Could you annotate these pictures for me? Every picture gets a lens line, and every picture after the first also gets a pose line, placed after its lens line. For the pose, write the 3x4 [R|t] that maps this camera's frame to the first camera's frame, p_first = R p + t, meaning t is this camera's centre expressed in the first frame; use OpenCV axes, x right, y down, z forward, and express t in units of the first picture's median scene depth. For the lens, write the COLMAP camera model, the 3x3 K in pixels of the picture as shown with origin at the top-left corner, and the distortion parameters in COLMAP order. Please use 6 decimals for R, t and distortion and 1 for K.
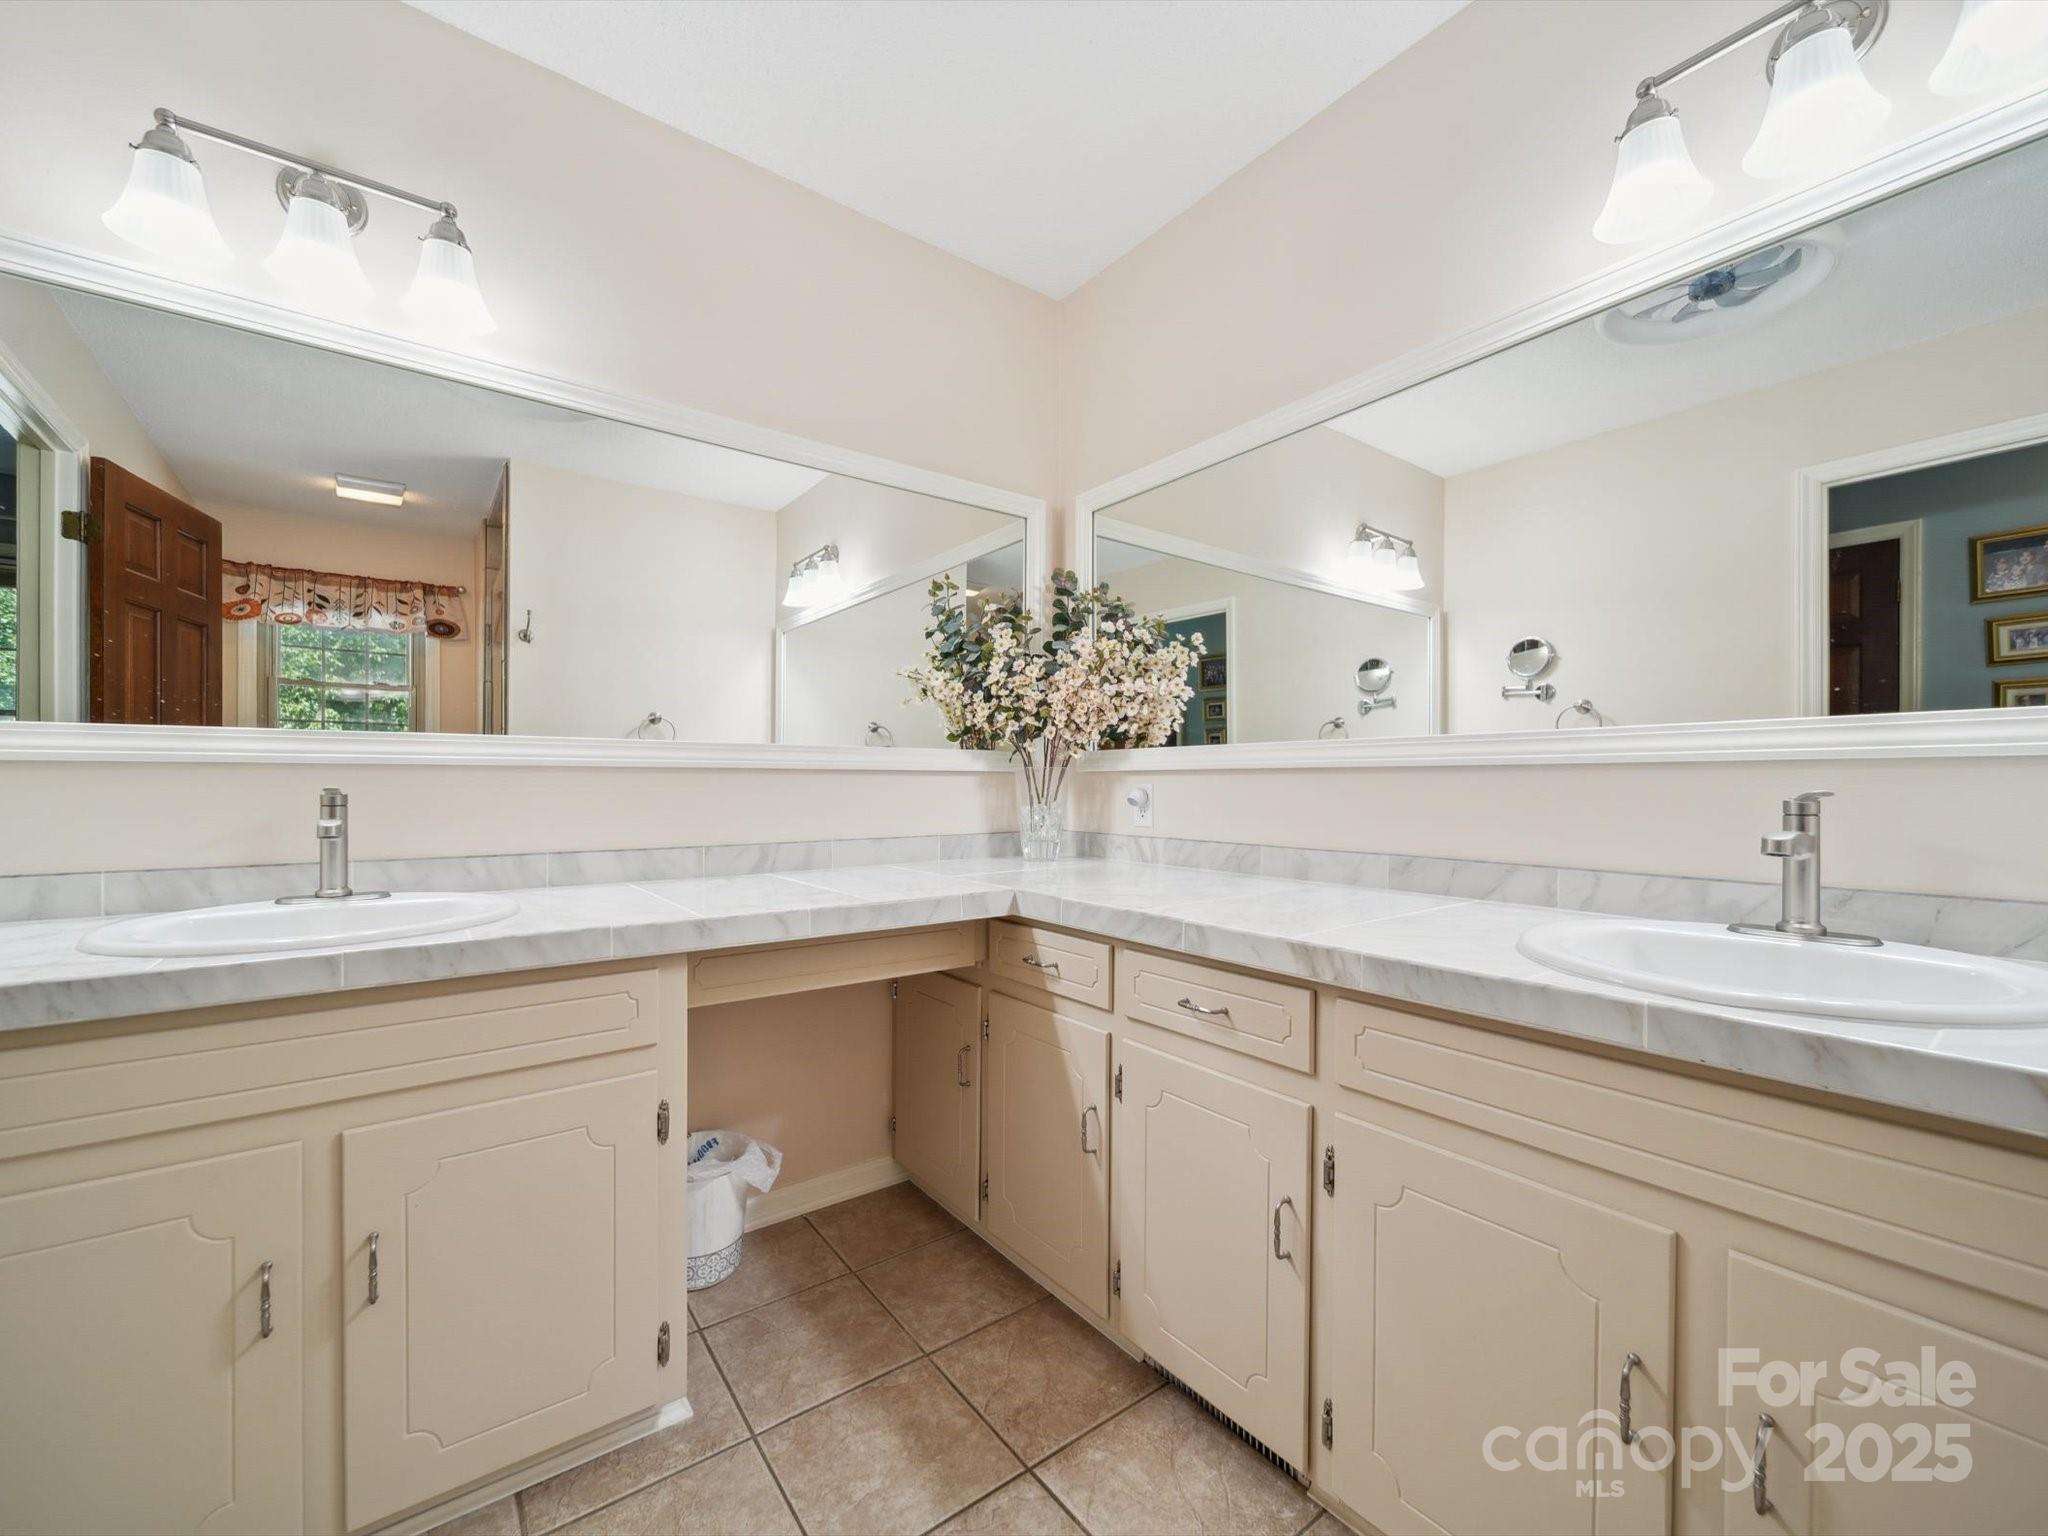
lens RADIAL K [[825.6, 0, 1034.6], [0, 825.6, 788.0], [0, 0, 1]] dist [-0.000978, -0.000347]
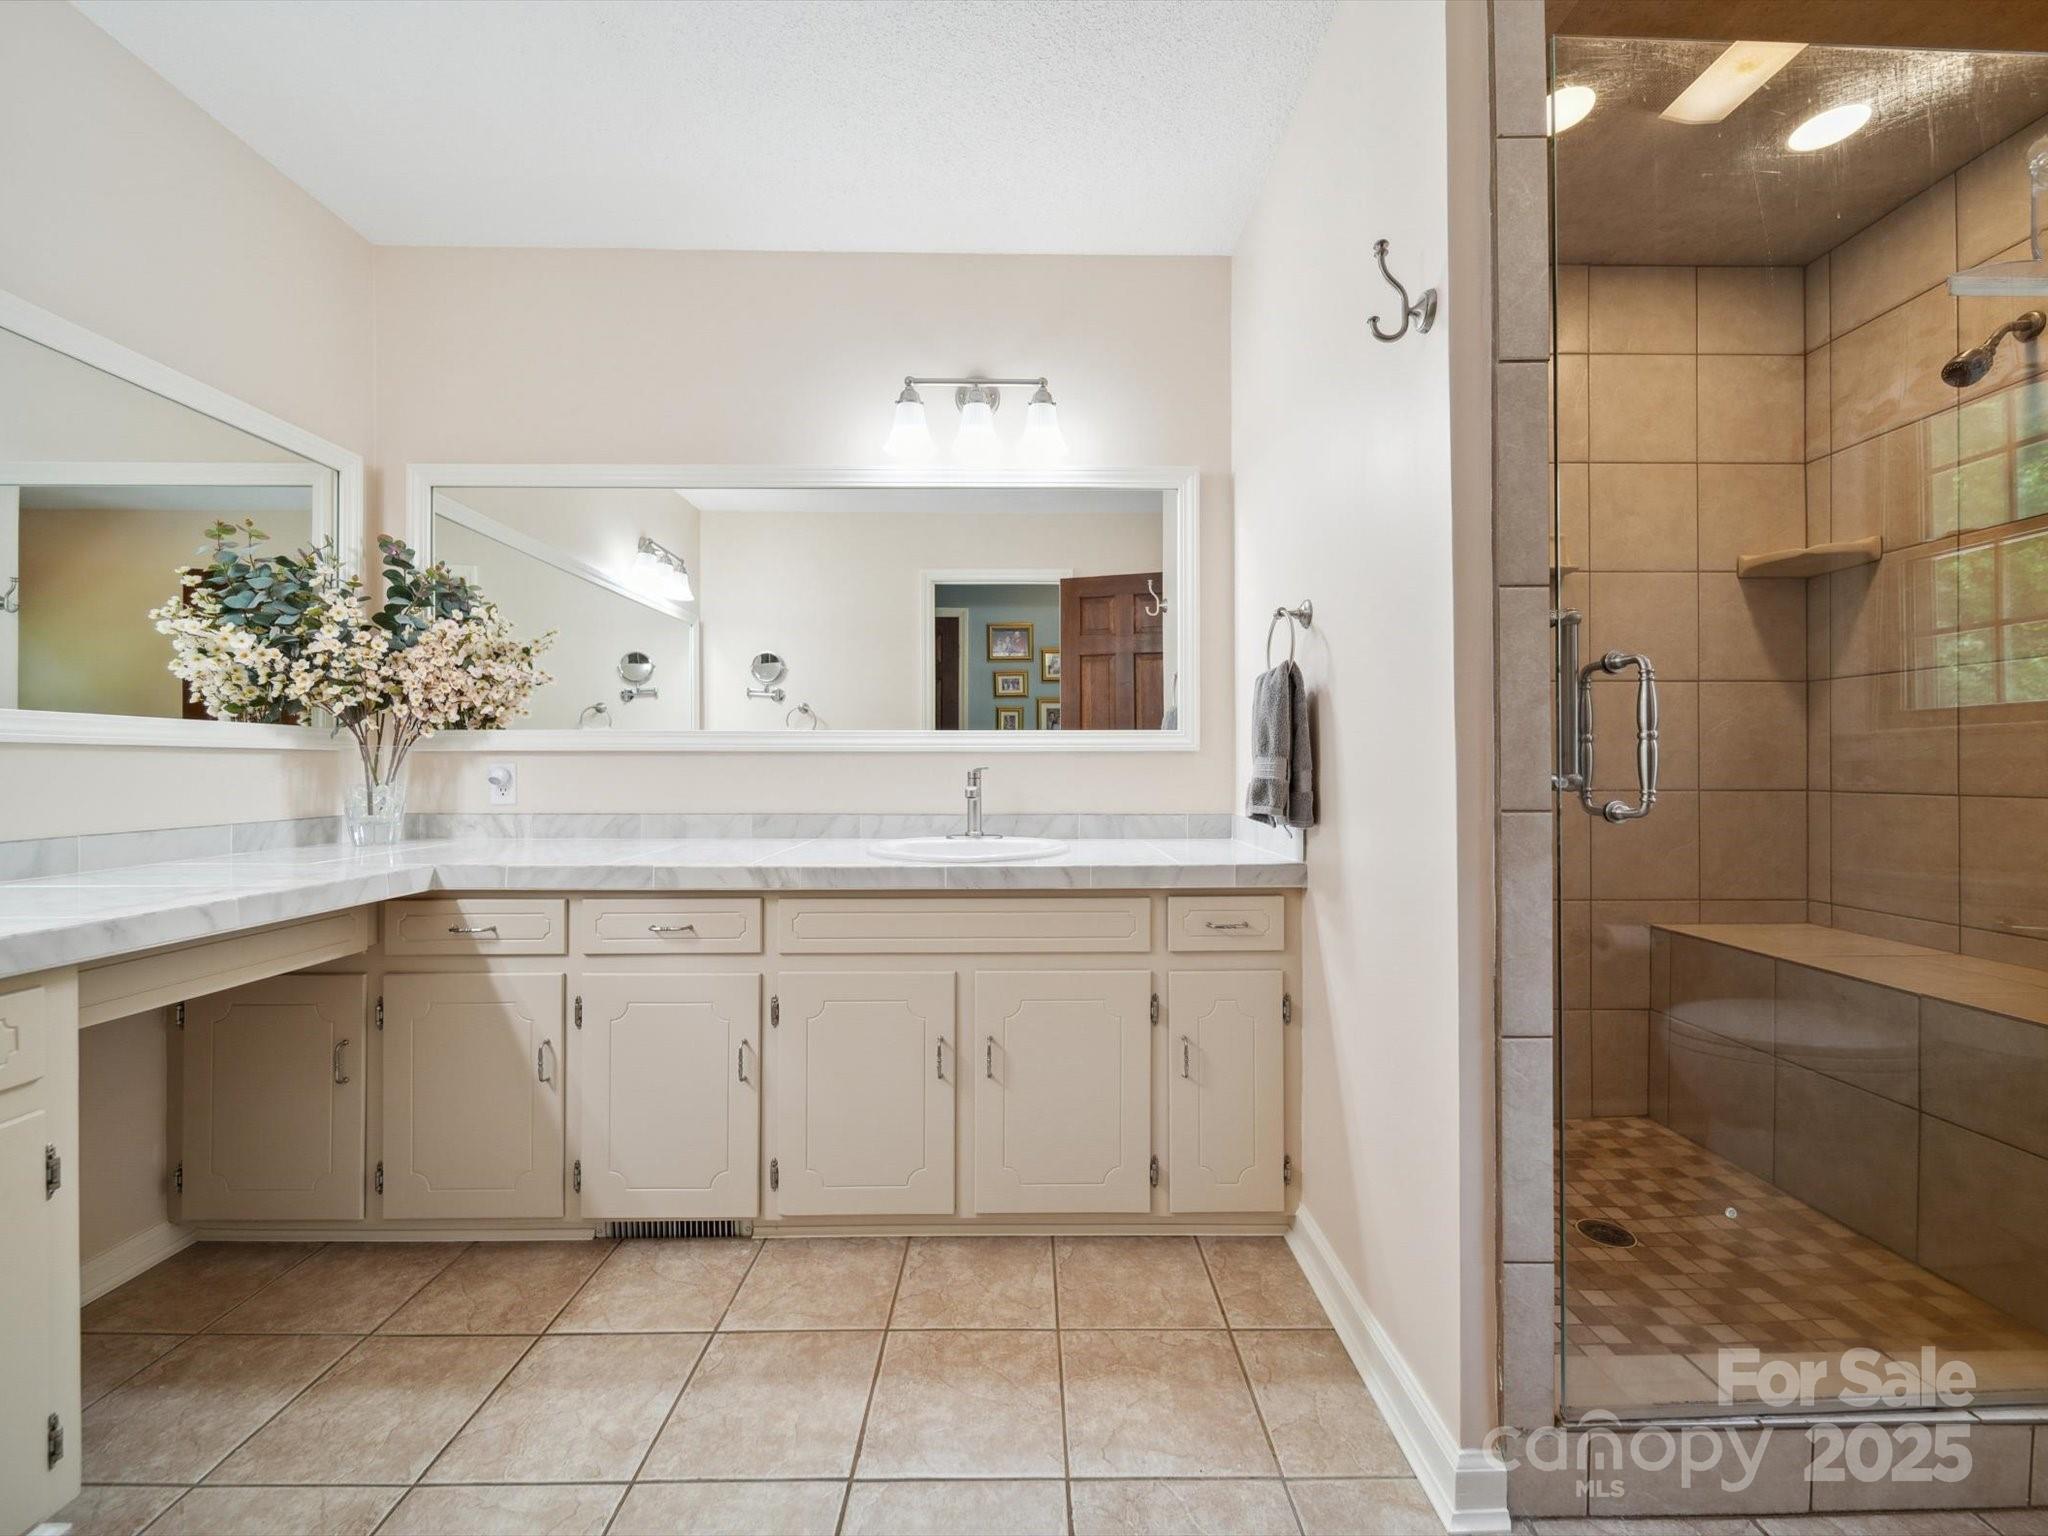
lens RADIAL K [[818.3, 0, 1037.0], [0, 818.3, 763.4], [0, 0, 1]] dist [-0.001966, -0.000635]
pose [[0.590290, 0.002560, 0.807187, -0.315256], [0.004500, 0.999969, -0.006462, 0.004415], [-0.807179, 0.007447, 0.590260, -0.166780]]
